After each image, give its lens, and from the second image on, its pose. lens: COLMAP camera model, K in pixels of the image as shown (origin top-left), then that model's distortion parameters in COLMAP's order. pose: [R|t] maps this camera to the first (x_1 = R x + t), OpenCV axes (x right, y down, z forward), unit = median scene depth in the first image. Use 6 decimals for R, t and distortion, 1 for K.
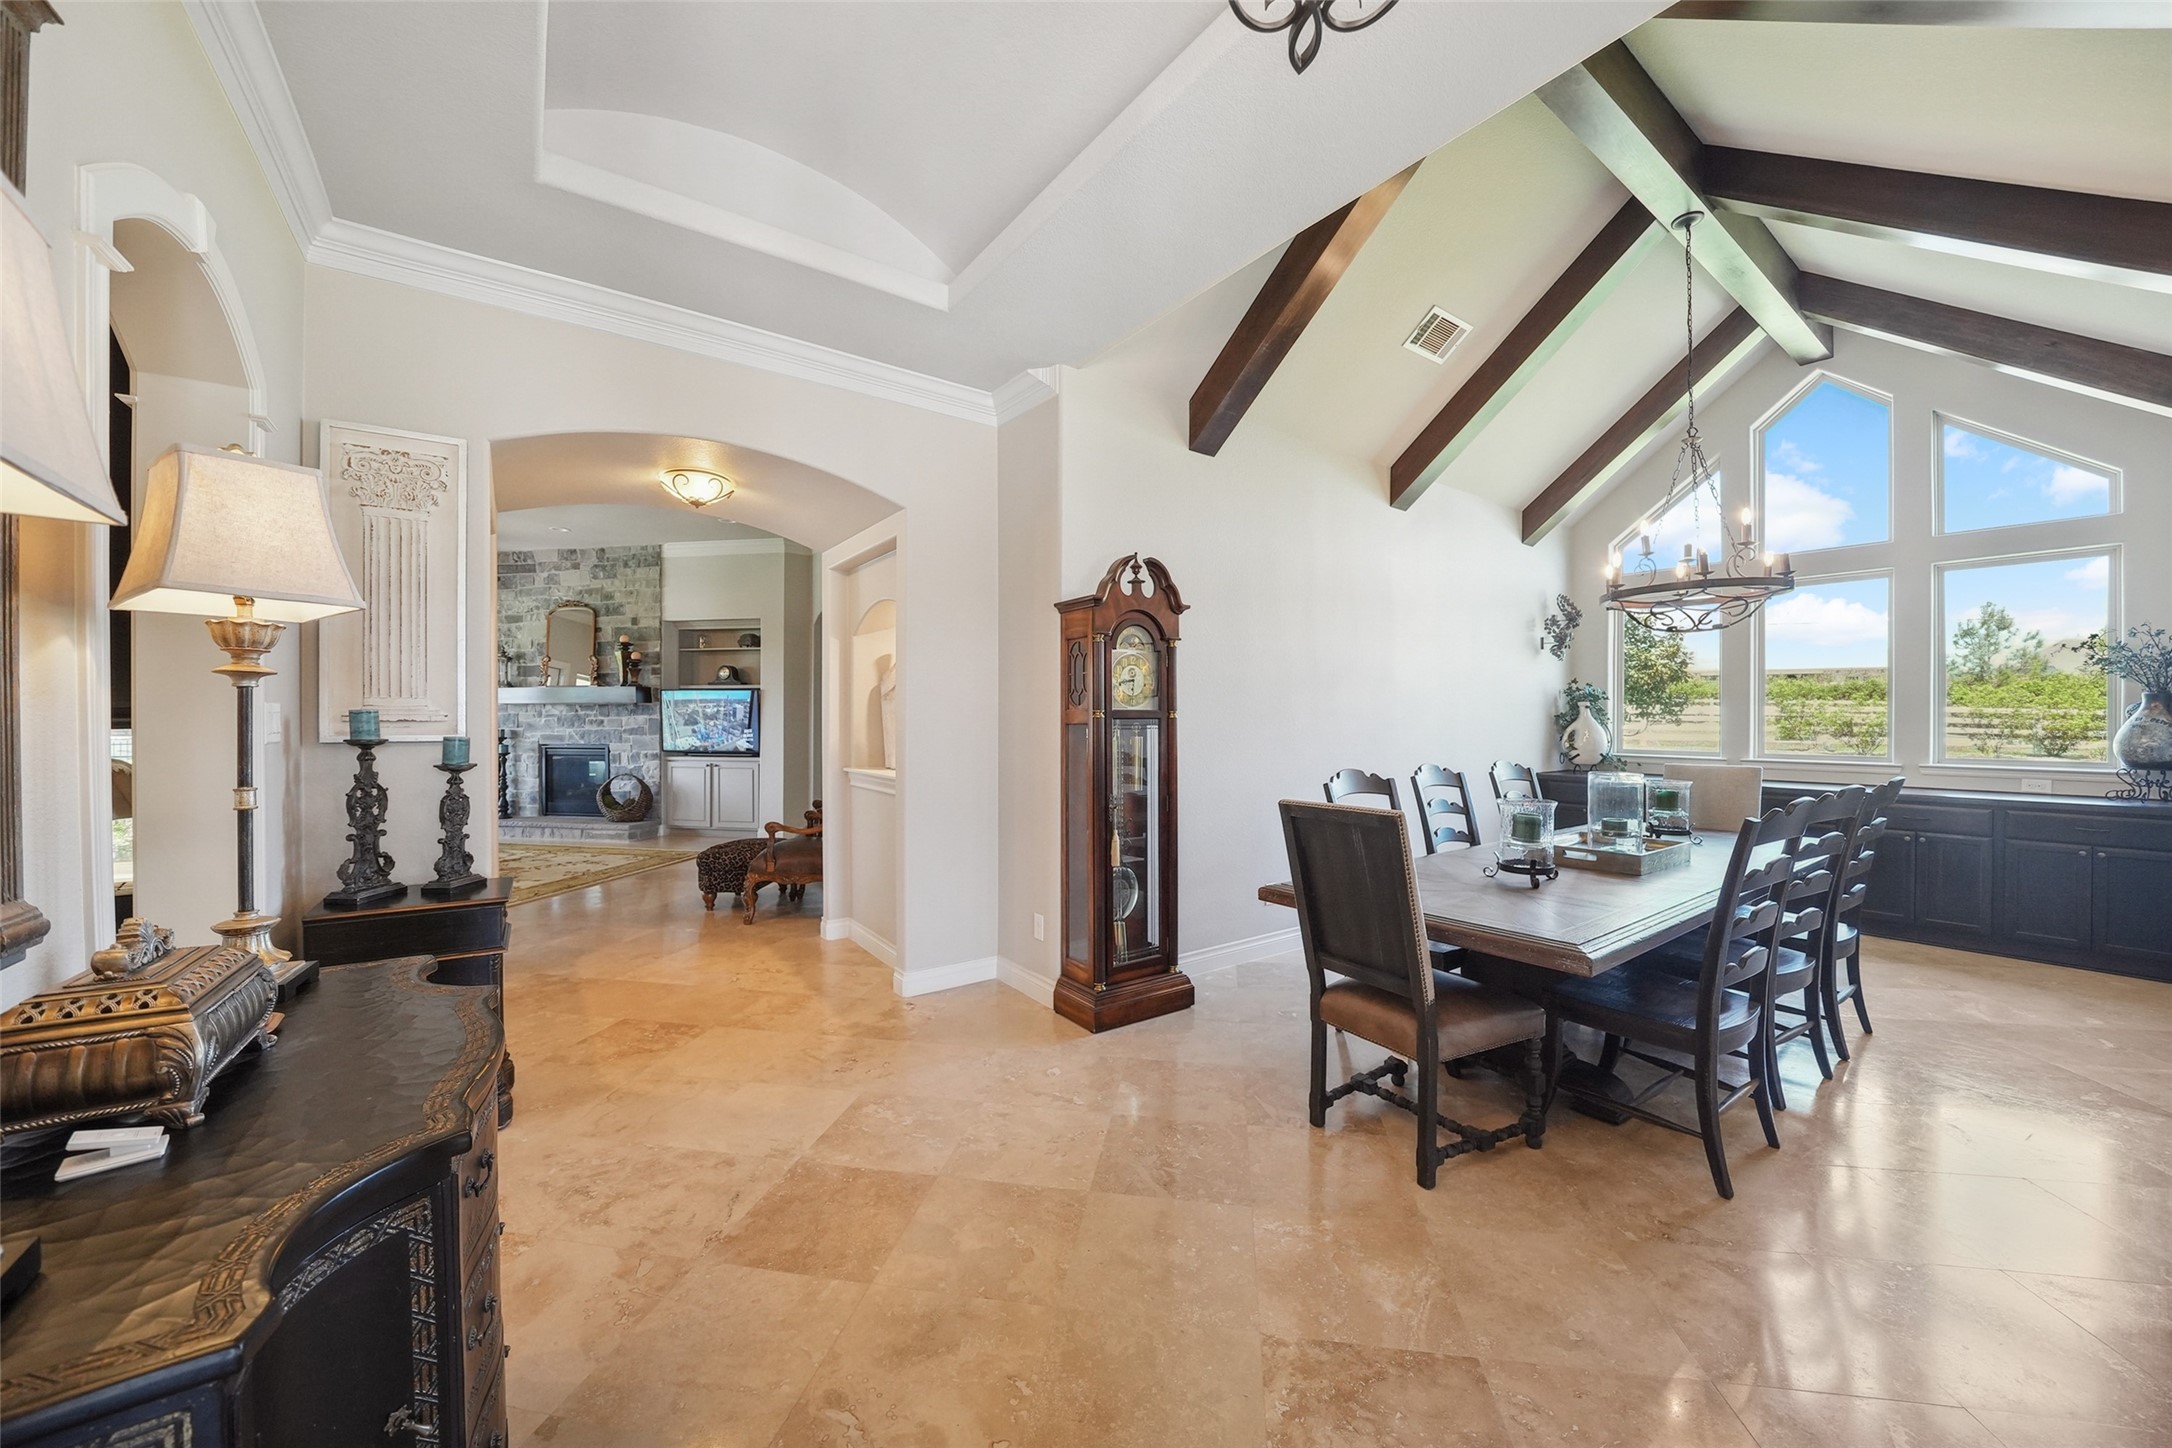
lens RADIAL K [[769.2, 0, 1066.4], [0, 769.2, 710.4], [0, 0, 1]] dist [-0.018993, 0.001467]
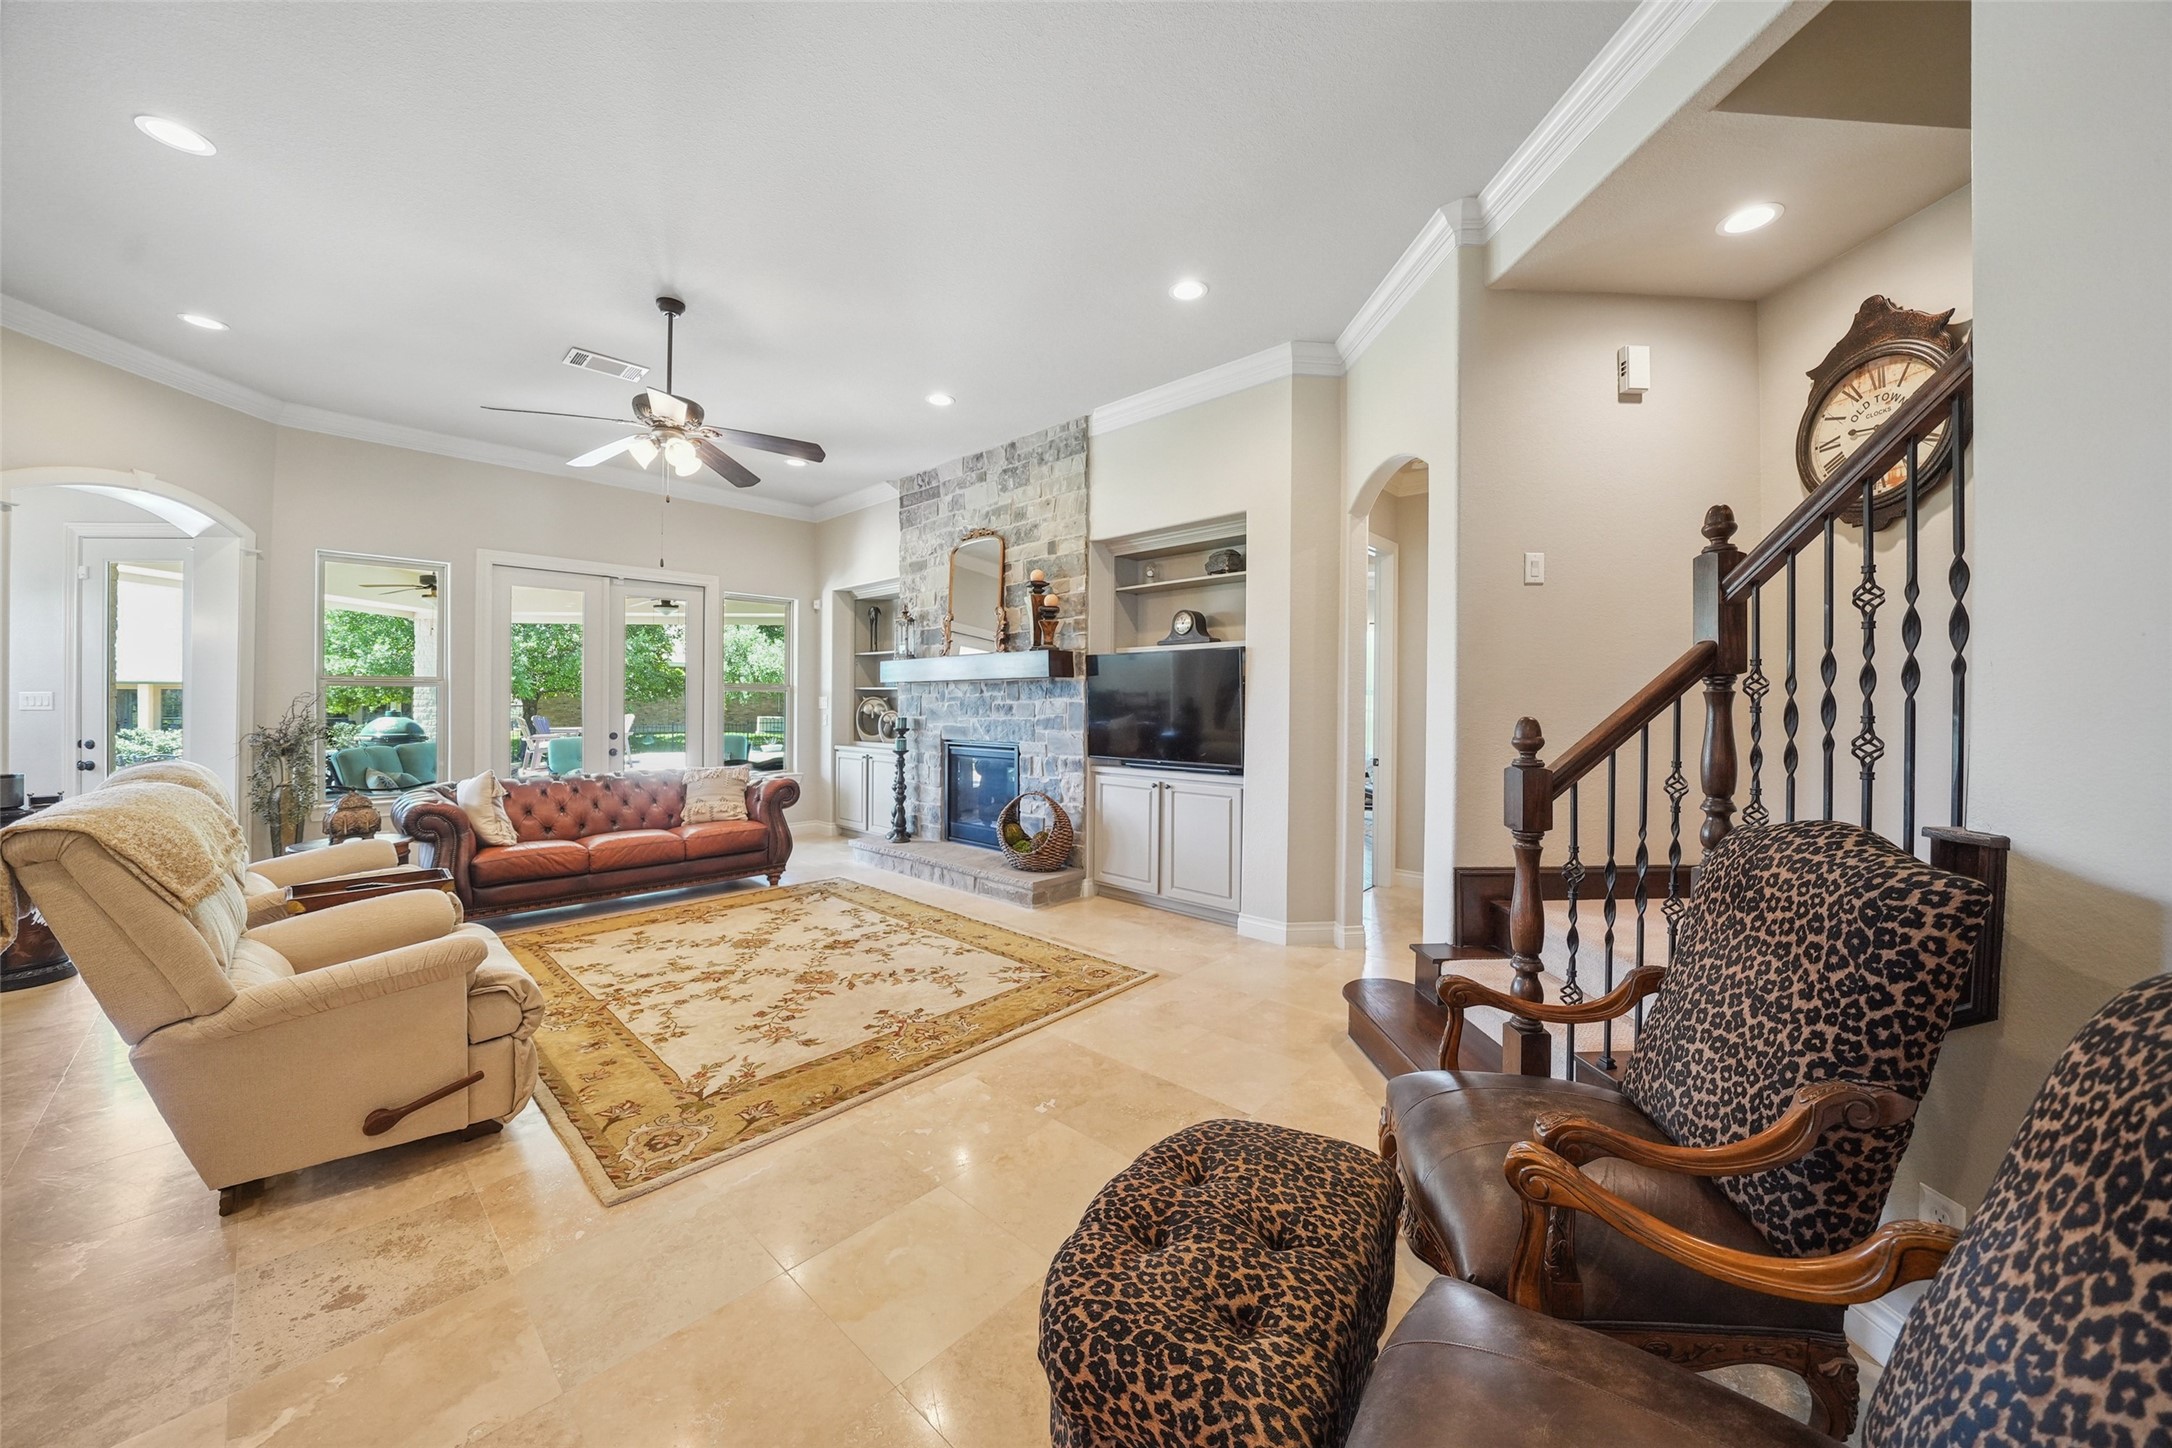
lens RADIAL K [[769.2, 0, 1093.8], [0, 769.2, 703.1], [0, 0, 1]] dist [-0.018993, 0.001467]
pose [[0.847118, 0.003321, -0.531395, -0.201494], [-0.005331, 0.999983, -0.002249, 0.012053], [0.531379, 0.004737, 0.847121, 0.487455]]
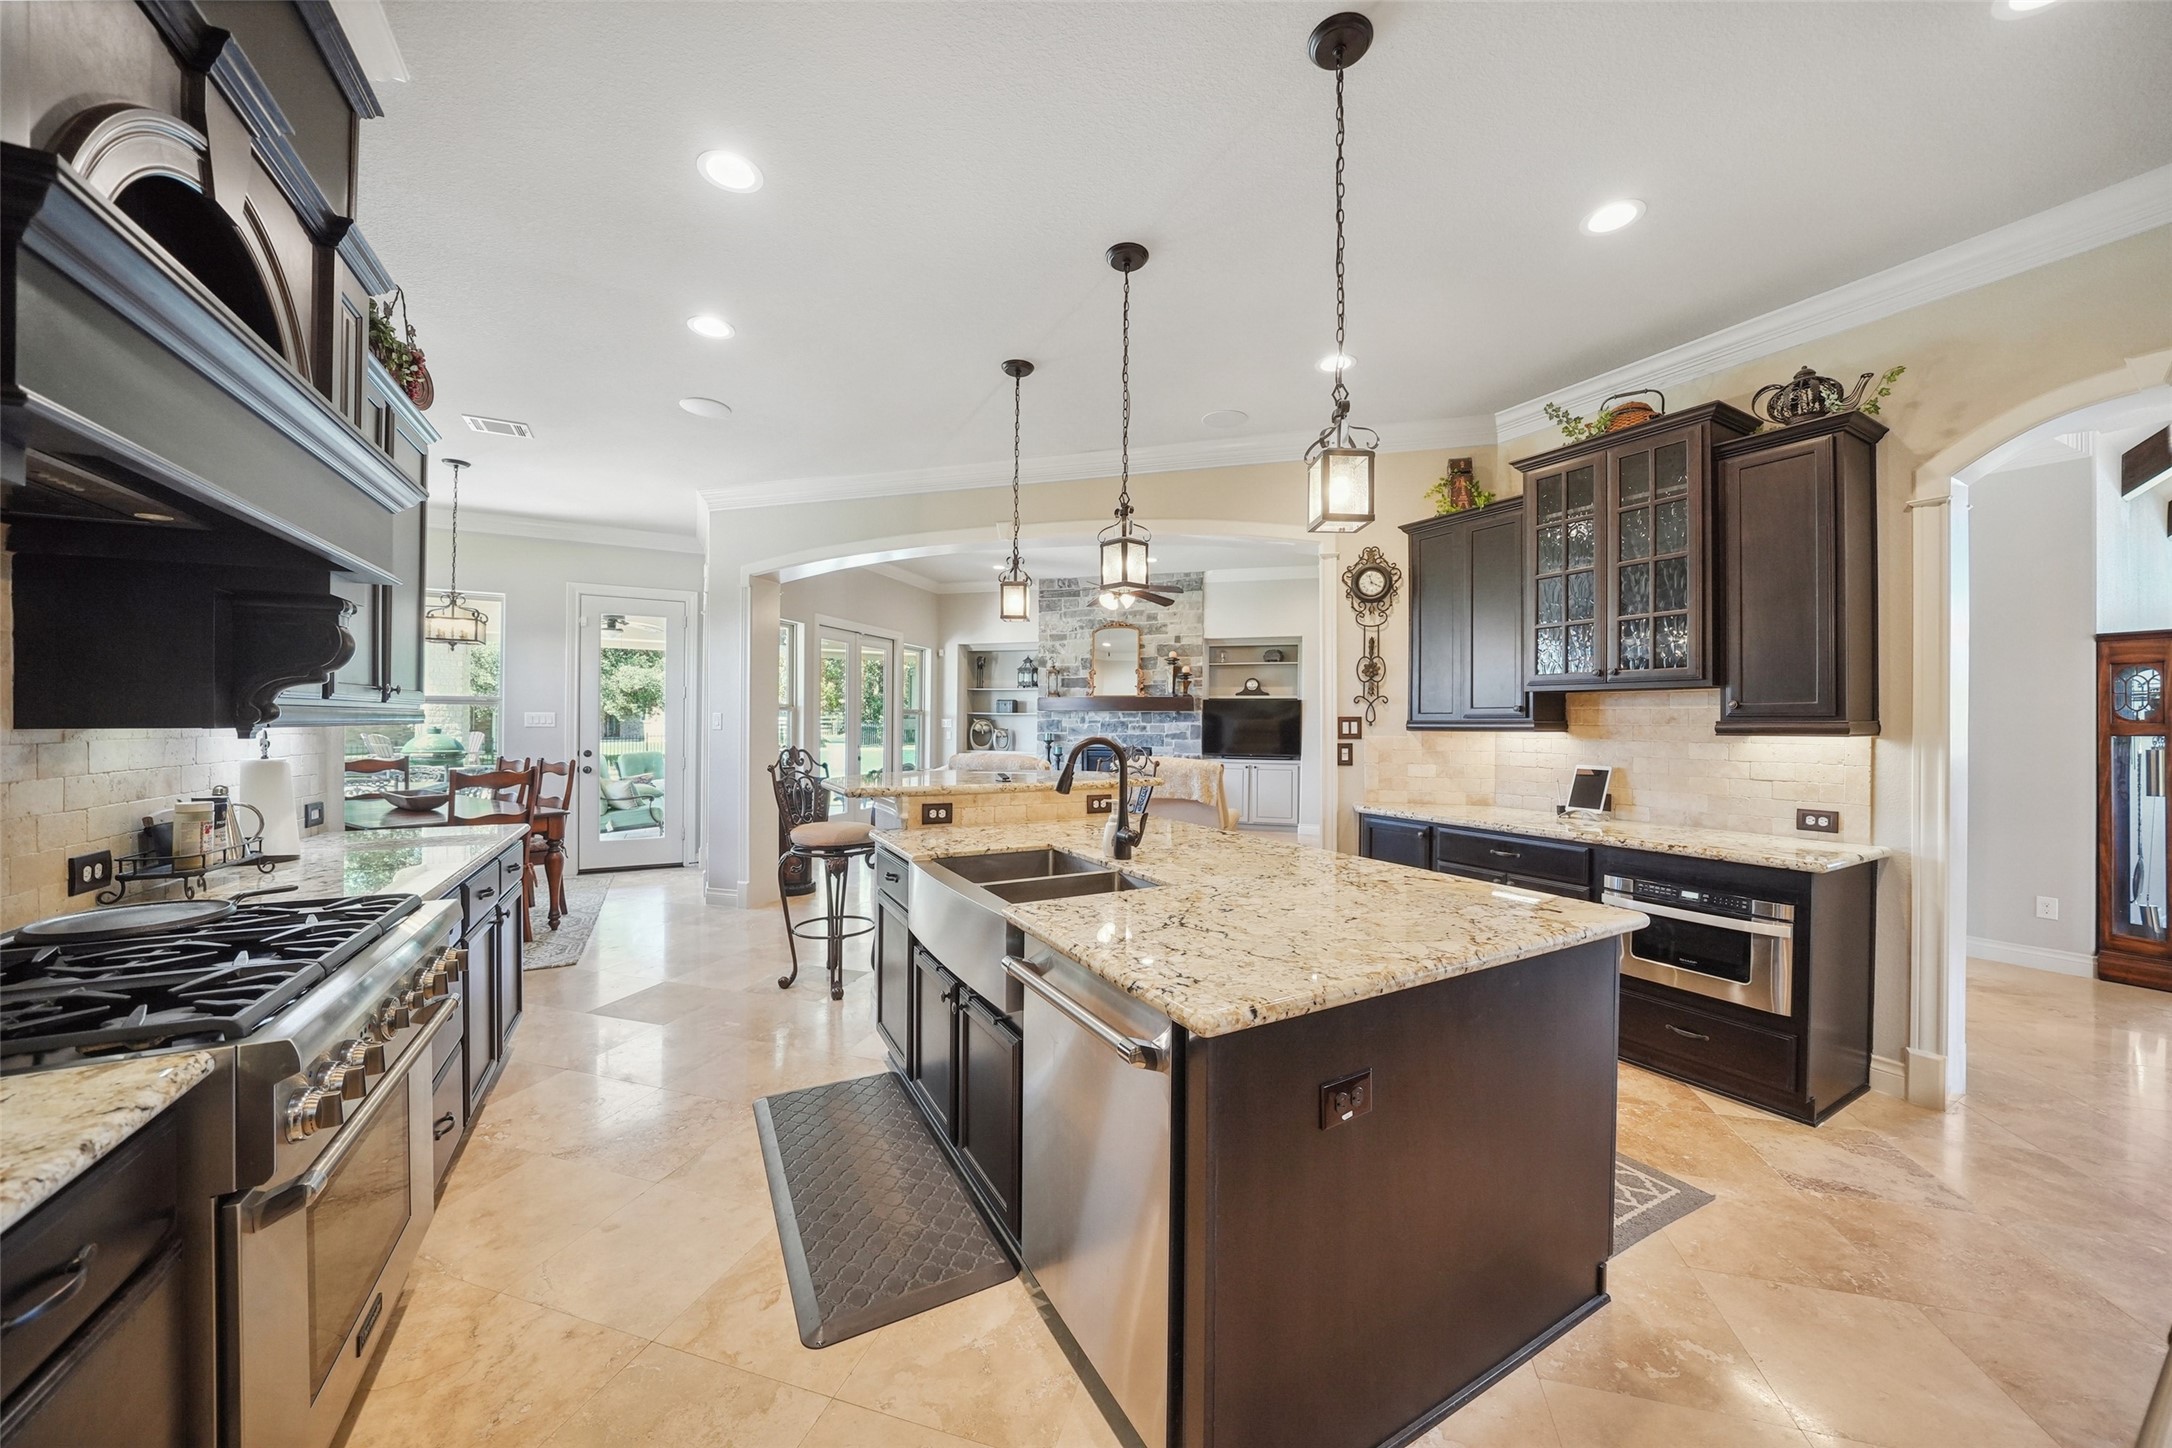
lens RADIAL K [[769.2, 0, 1087.1], [0, 769.2, 721.5], [0, 0, 1]] dist [-0.018993, 0.001467]
pose [[0.994042, 0.007536, -0.108736, -0.575967], [-0.007446, 0.999972, 0.001238, 0.005446], [0.108742, -0.000421, 0.994070, -0.152828]]
